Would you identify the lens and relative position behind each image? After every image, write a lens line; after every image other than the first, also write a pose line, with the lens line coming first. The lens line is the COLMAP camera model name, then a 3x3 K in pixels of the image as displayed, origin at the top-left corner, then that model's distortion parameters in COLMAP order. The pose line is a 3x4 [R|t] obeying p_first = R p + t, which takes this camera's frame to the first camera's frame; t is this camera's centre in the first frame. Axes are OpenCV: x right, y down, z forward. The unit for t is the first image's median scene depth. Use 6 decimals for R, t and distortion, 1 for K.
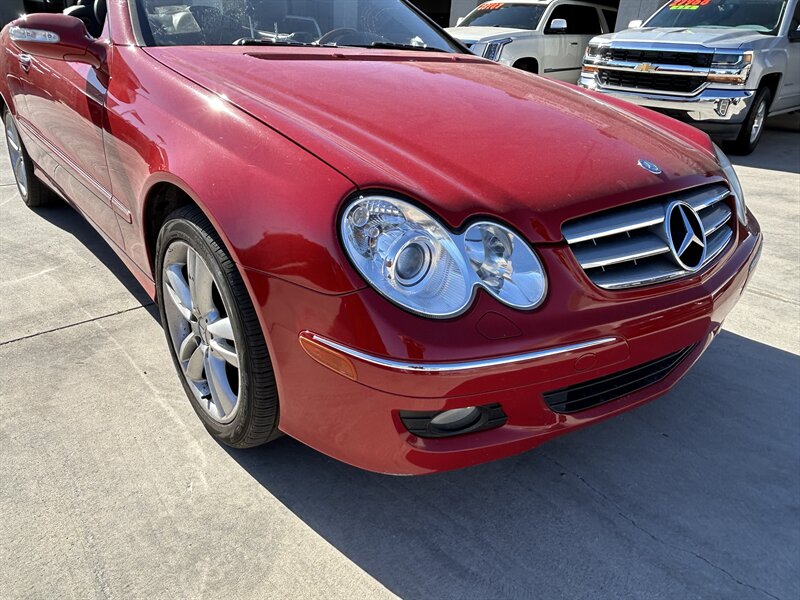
lens RADIAL K [[587.2, 0, 392.8], [0, 587.2, 304.8], [0, 0, 1]] dist [-0.005191, -0.002645]
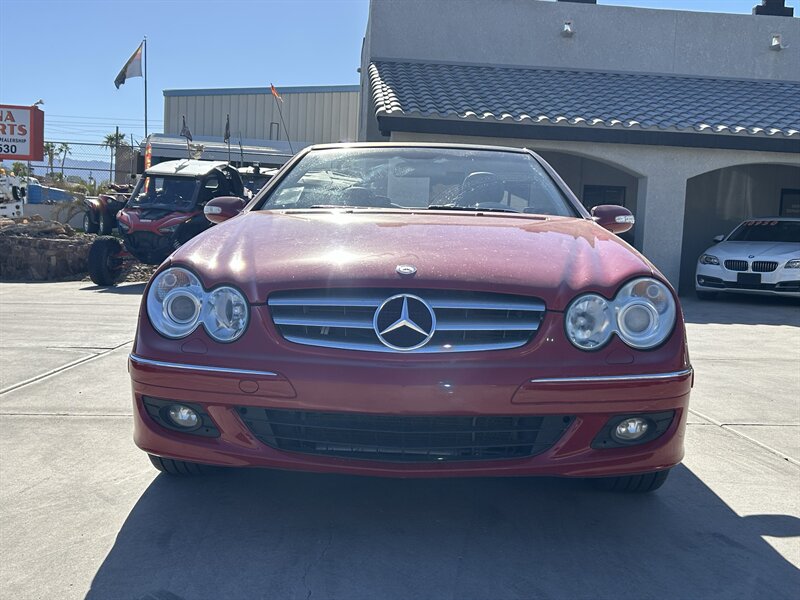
lens RADIAL K [[873.7, 0, 400.8], [0, 873.7, 299.7], [0, 0, 1]] dist [0.111975, -0.304360]
pose [[0.732089, 0.013738, -0.681071, 0.368010], [-0.272370, 0.922305, -0.274168, 0.069952], [0.624388, 0.386219, 0.678951, -0.043389]]
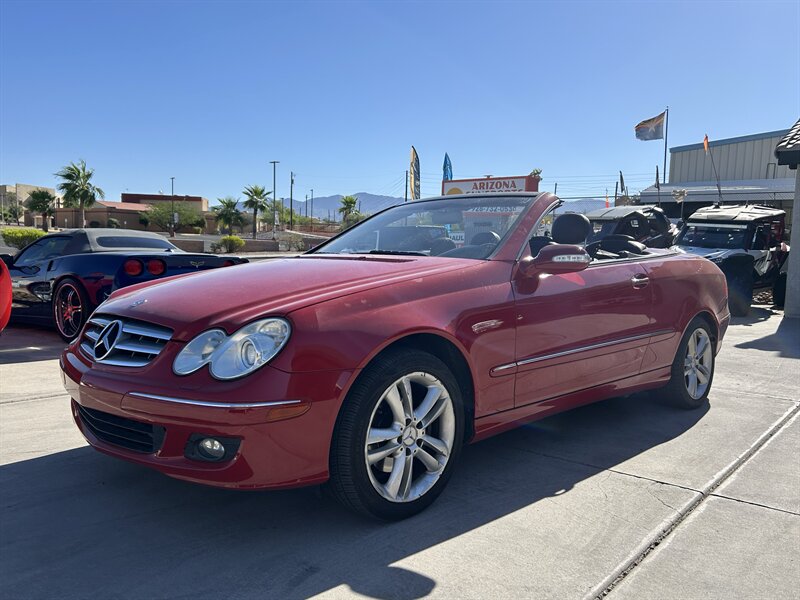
lens RADIAL K [[667.9, 0, 393.9], [0, 667.9, 298.0], [0, 0, 1]] dist [0.048482, -0.060370]
pose [[0.036385, 0.011216, -0.999275, 0.525121], [-0.426623, 0.904413, -0.005383, -0.120652], [0.903697, 0.426510, 0.037692, 0.349426]]
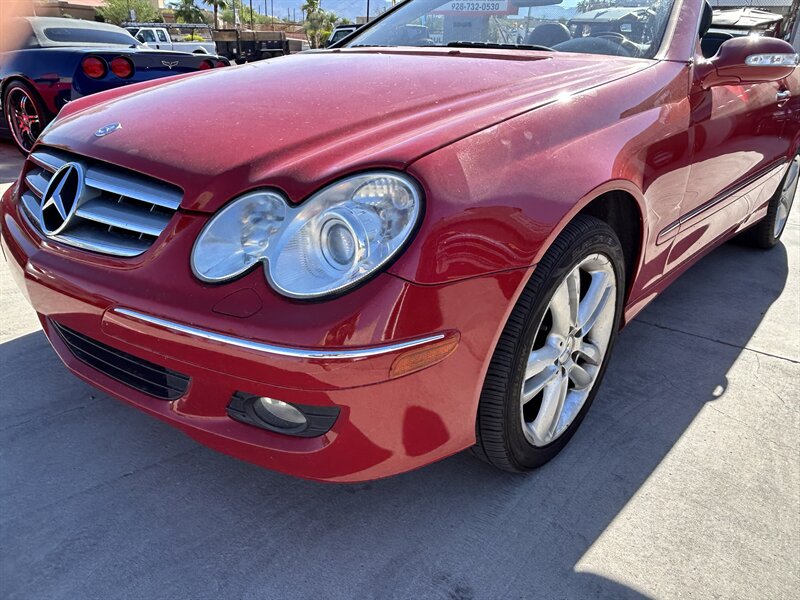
lens RADIAL K [[587.2, 0, 392.8], [0, 587.2, 304.8], [0, 0, 1]] dist [-0.005191, -0.002645]
pose [[0.106555, 0.334860, -0.936224, 0.328107], [-0.434823, 0.862469, 0.258991, -0.097119], [0.894189, 0.379495, 0.237505, 0.287741]]
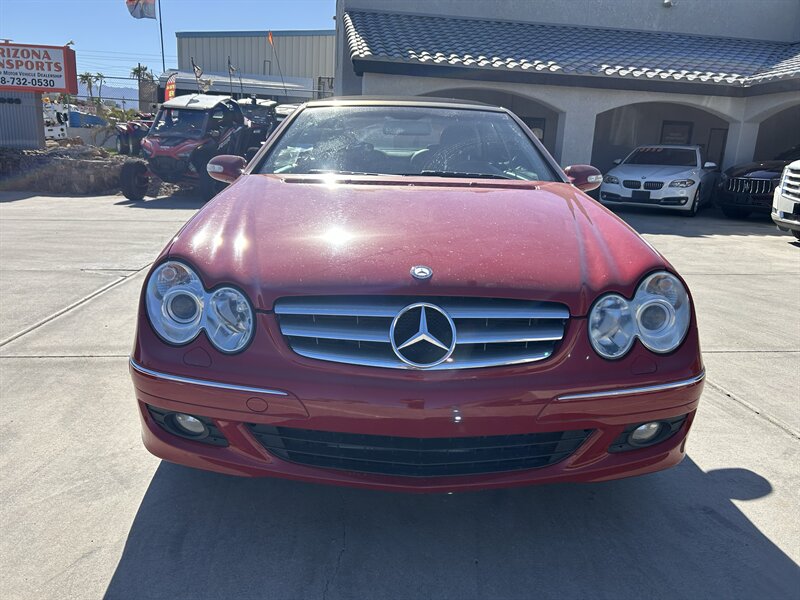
lens RADIAL K [[630.6, 0, 400.0], [0, 630.6, 300.0], [0, 0, 1]] dist [0.034776, -0.040674]
pose [[0.768813, 0.119882, -0.628136, 0.261970], [-0.256623, 0.957545, -0.131345, -0.003423], [0.585723, 0.262174, 0.766938, 0.014358]]
